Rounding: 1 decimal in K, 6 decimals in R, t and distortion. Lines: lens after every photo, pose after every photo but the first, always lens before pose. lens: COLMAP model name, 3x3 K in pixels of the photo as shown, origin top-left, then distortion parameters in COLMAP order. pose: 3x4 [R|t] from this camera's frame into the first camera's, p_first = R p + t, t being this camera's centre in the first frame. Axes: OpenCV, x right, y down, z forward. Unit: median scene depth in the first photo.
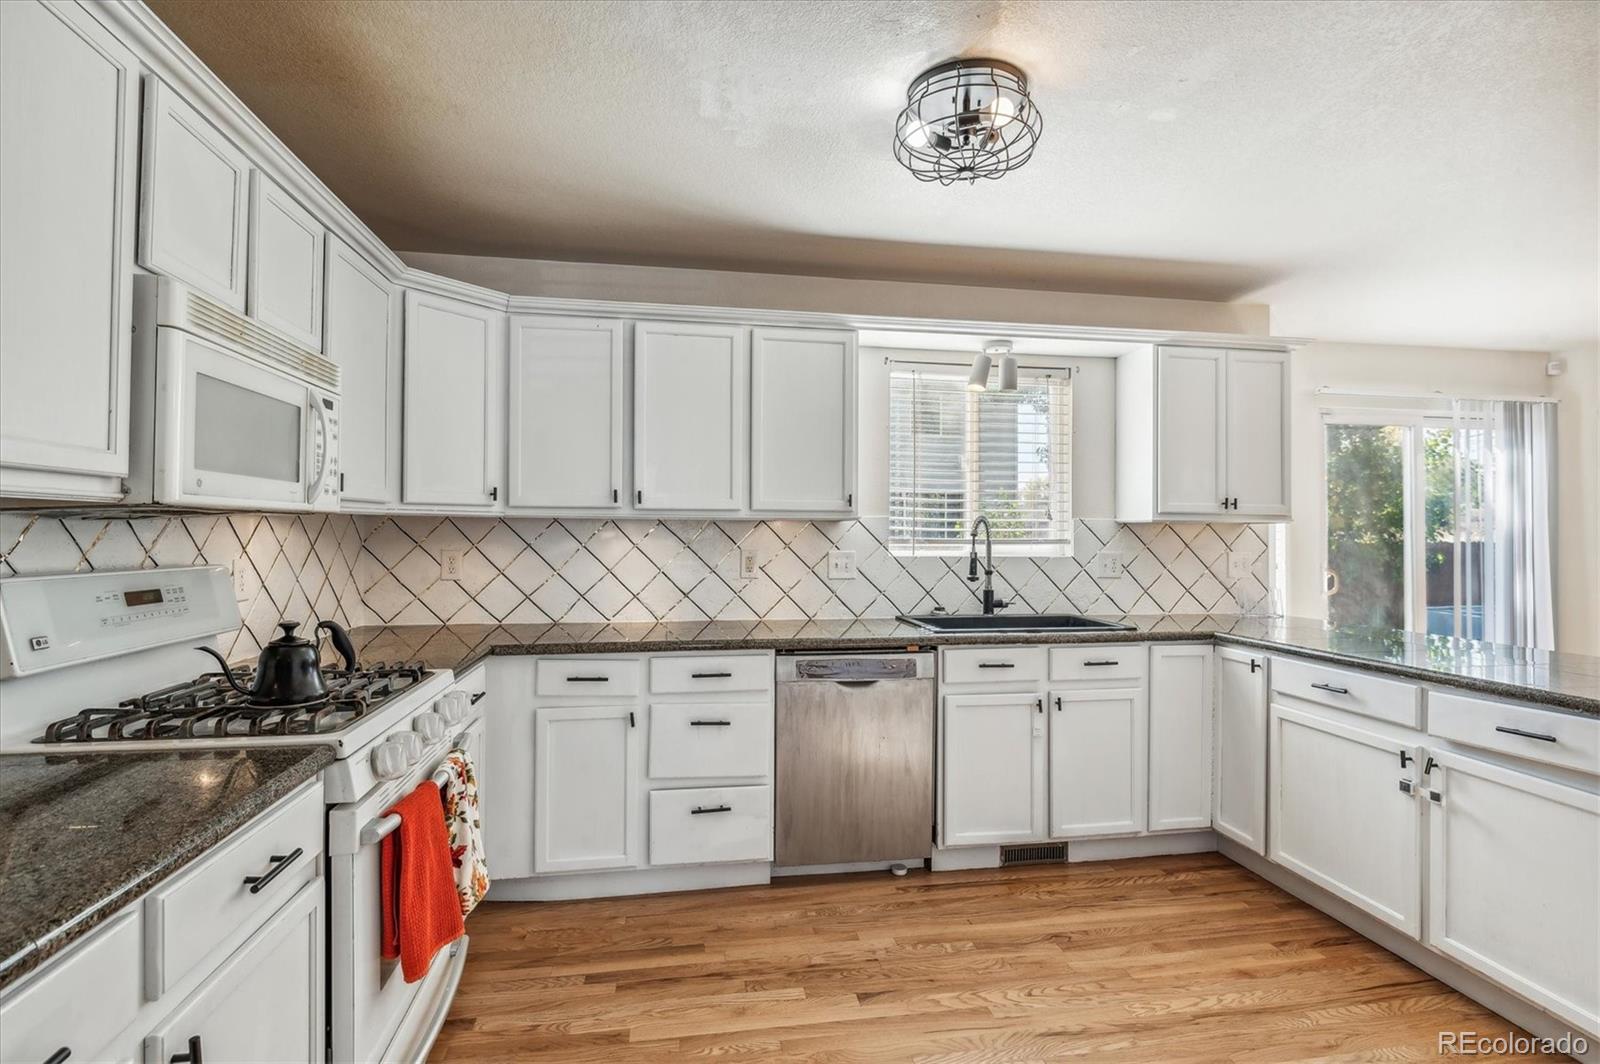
lens RADIAL K [[795.6, 0, 799.5], [0, 795.6, 519.9], [0, 0, 1]] dist [0.003919, -0.002277]
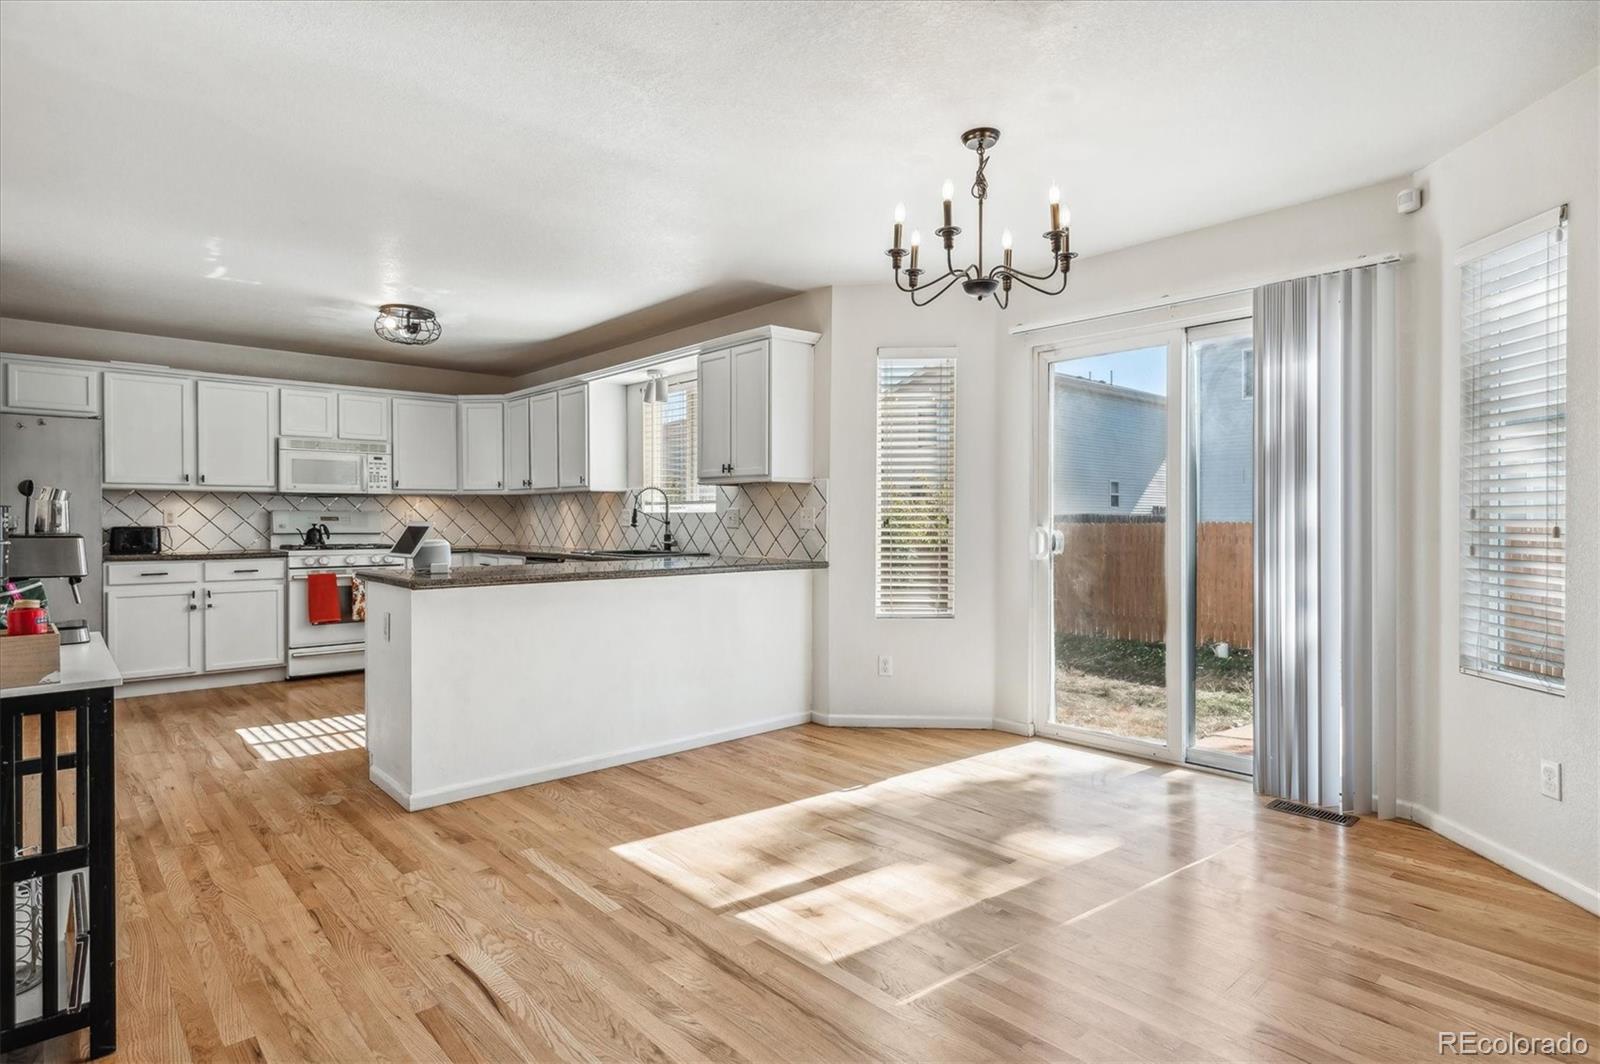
lens RADIAL K [[795.6, 0, 799.5], [0, 795.6, 519.9], [0, 0, 1]] dist [0.003919, -0.002277]
pose [[0.558064, -0.003325, -0.829791, 1.789913], [0.015301, 0.999863, 0.006284, 0.060398], [0.829657, -0.016203, 0.558039, 0.406732]]
